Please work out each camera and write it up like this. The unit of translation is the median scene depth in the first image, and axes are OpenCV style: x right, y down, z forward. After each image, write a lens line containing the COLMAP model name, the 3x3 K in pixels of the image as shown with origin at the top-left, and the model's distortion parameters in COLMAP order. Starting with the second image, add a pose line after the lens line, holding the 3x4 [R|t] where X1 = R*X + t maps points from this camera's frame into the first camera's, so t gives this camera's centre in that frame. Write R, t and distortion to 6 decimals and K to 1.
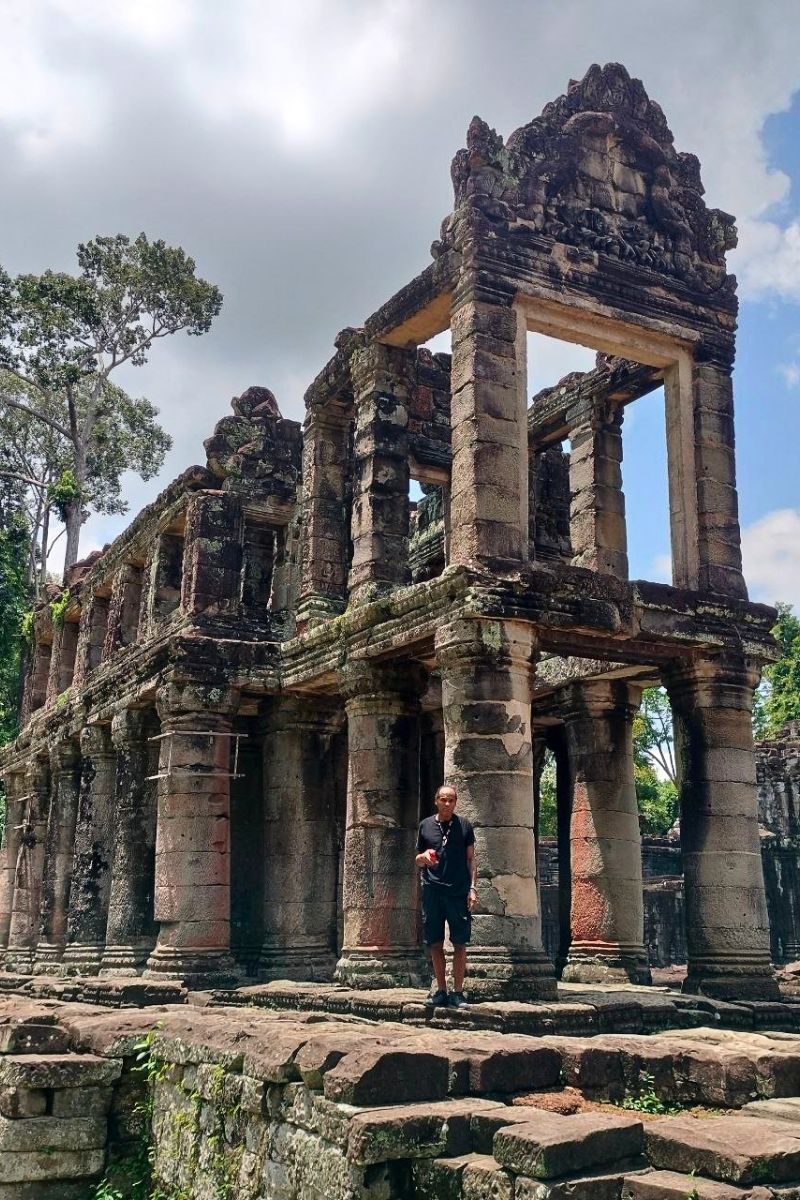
lens RADIAL K [[1101.7, 0, 400.0], [0, 1101.7, 600.0], [0, 0, 1]] dist [0.083043, -0.001819]
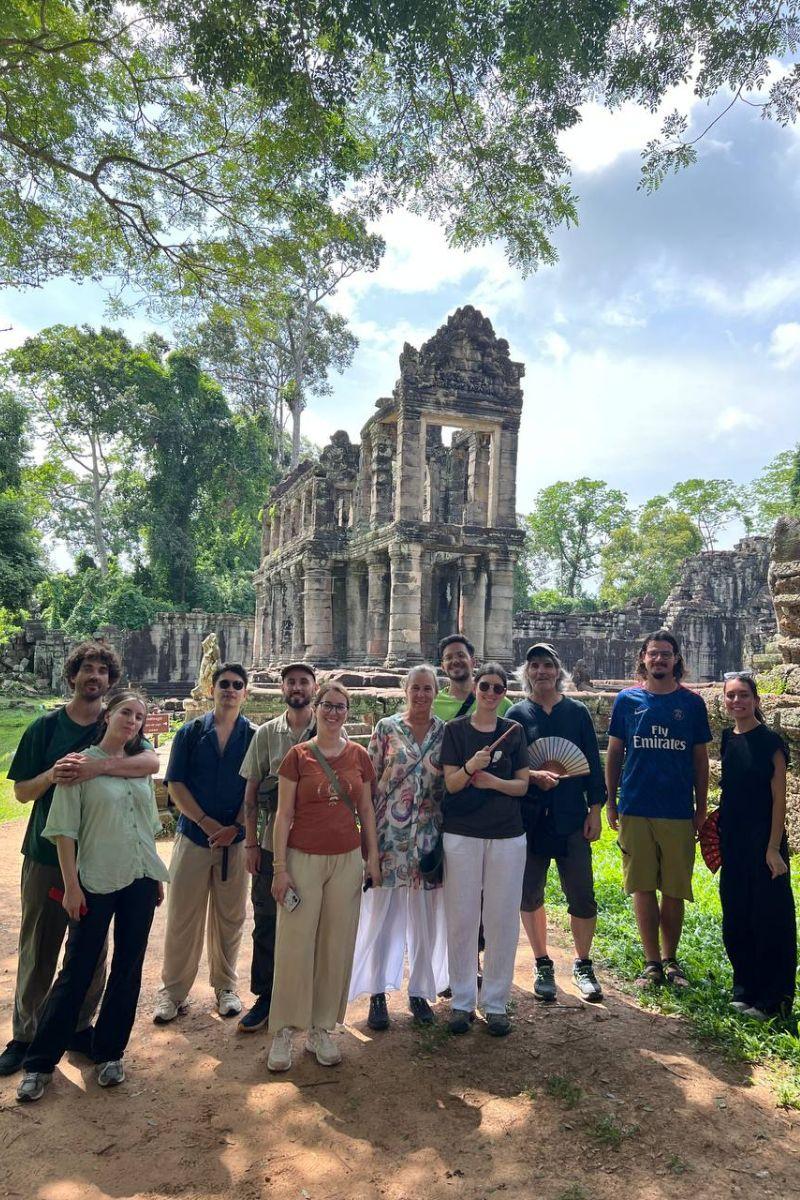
lens RADIAL K [[732.4, 0, 400.0], [0, 732.4, 600.0], [0, 0, 1]] dist [0.074057, 0.000326]
pose [[0.987512, 0.003485, -0.157506, 0.298345], [0.027798, 0.980216, 0.195968, -0.169286], [0.155073, -0.197899, 0.967878, -0.699573]]
